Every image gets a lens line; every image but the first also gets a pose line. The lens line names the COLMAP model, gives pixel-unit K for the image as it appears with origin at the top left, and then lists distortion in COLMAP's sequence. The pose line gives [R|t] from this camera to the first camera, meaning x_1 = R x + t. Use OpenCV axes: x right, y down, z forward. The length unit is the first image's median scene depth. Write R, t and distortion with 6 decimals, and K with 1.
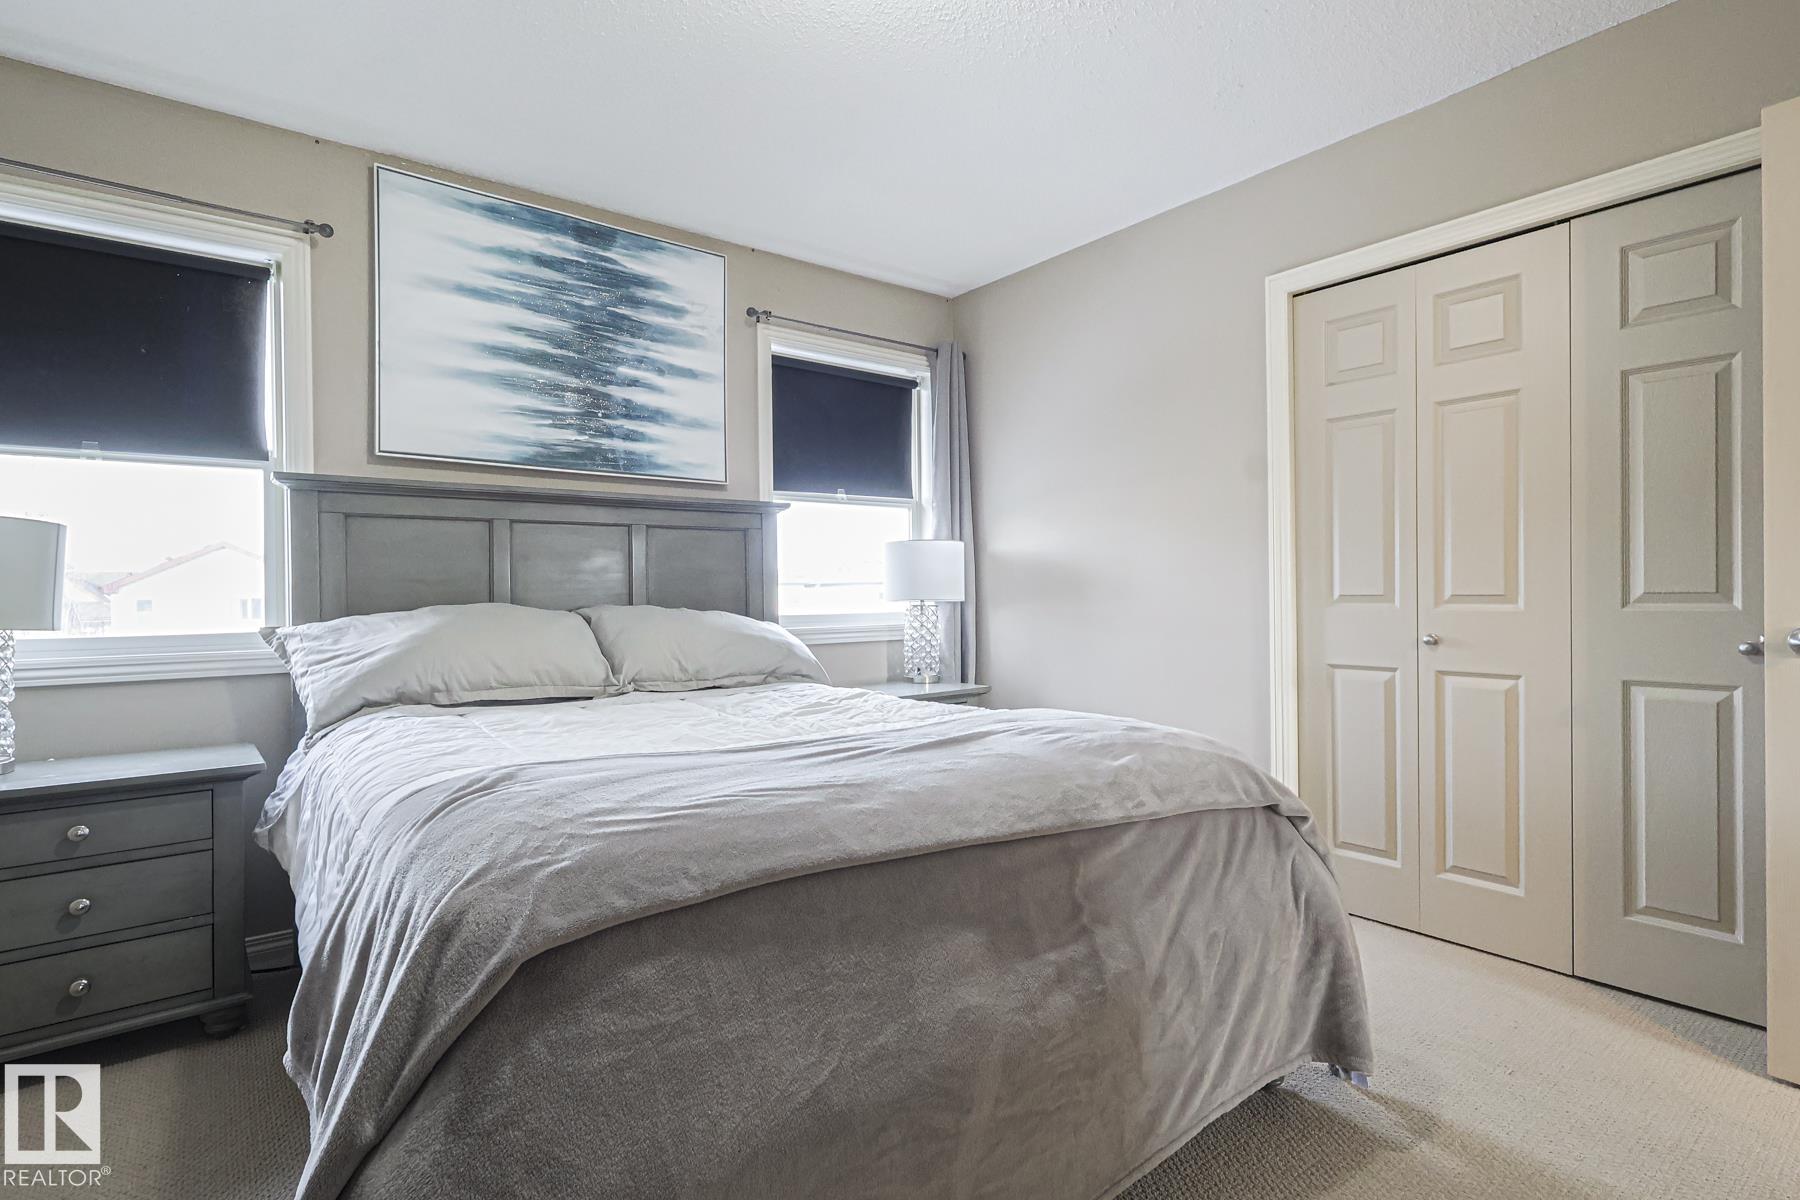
lens RADIAL K [[880.8, 0, 897.2], [0, 880.8, 596.3], [0, 0, 1]] dist [0.000679, 0.000642]
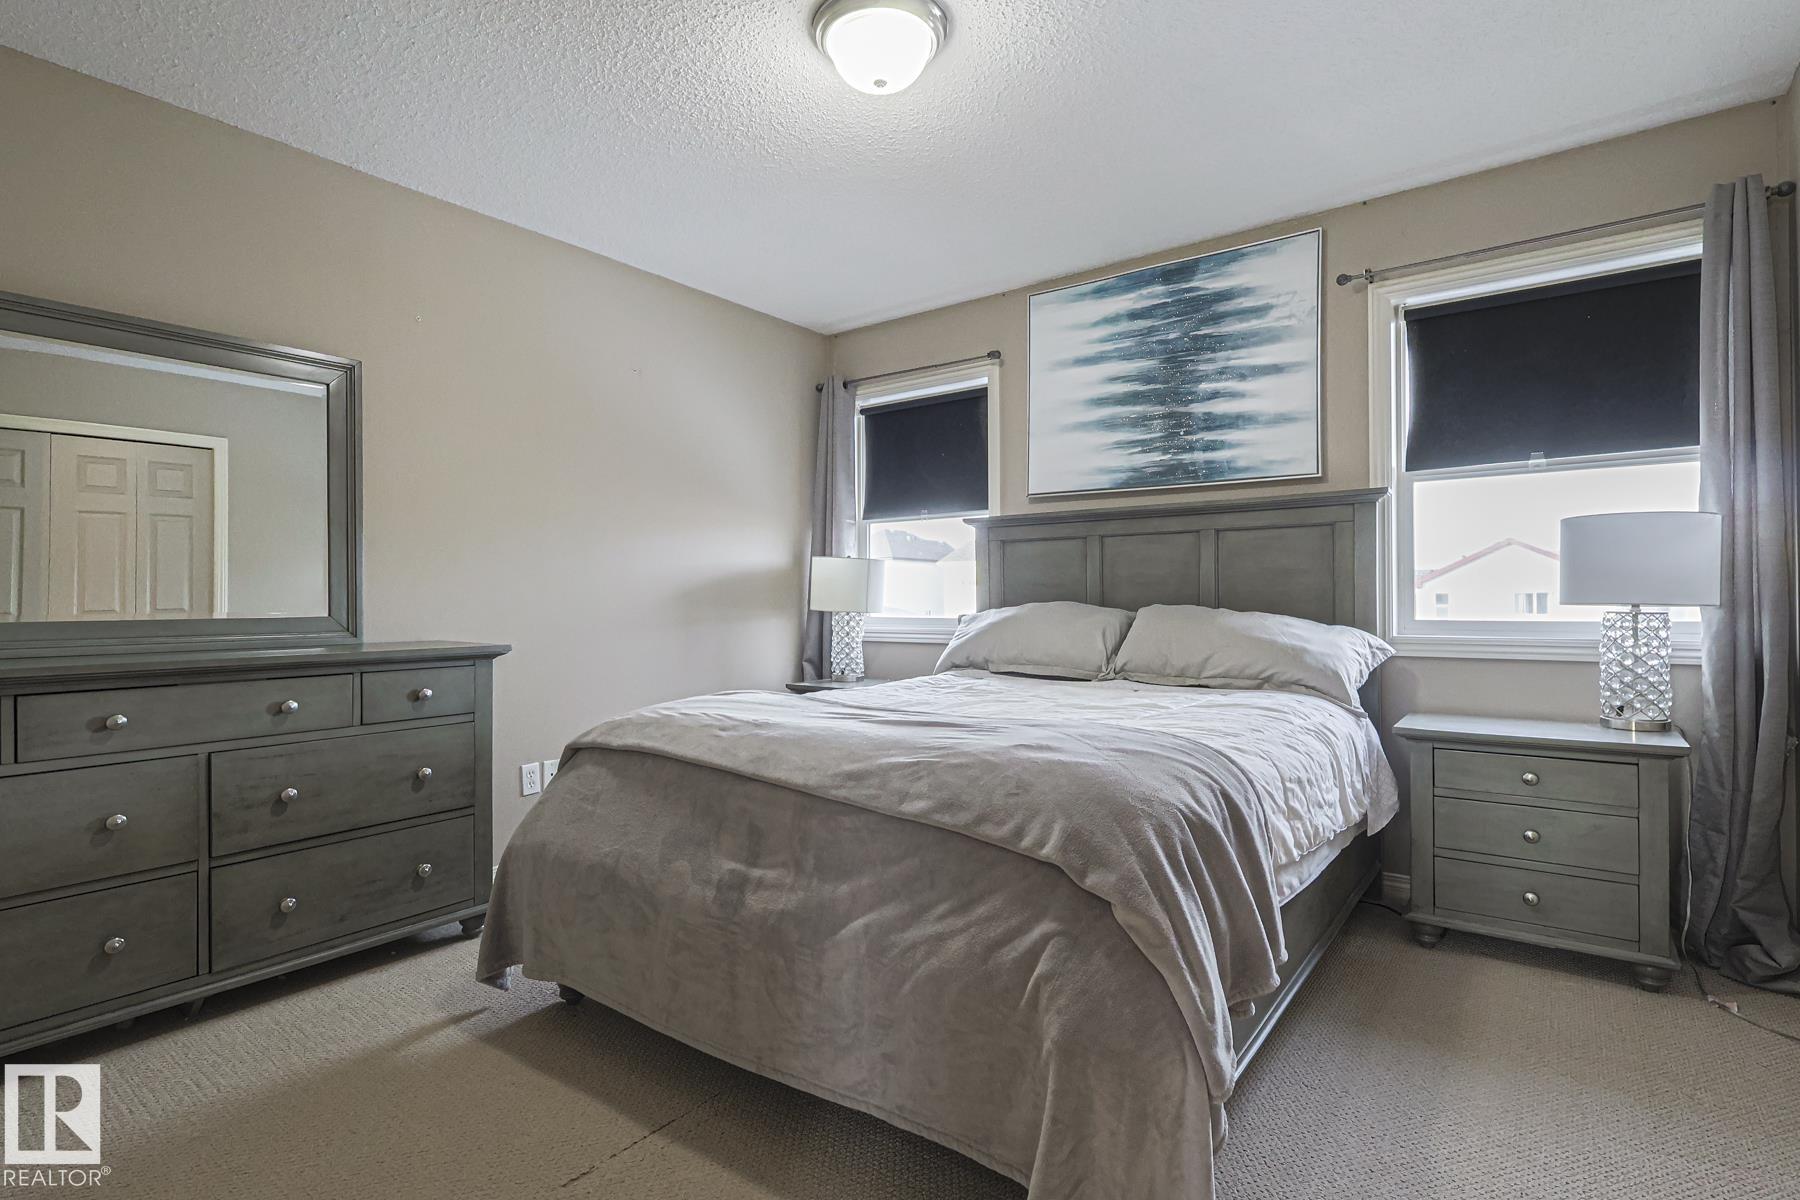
lens RADIAL K [[880.8, 0, 897.2], [0, 880.8, 596.3], [0, 0, 1]] dist [0.000679, 0.000642]
pose [[0.264356, 0.000591, -0.964425, 0.635714], [-0.004285, 0.999991, -0.000561, 0.001404], [0.964416, 0.004281, 0.264357, 0.362196]]
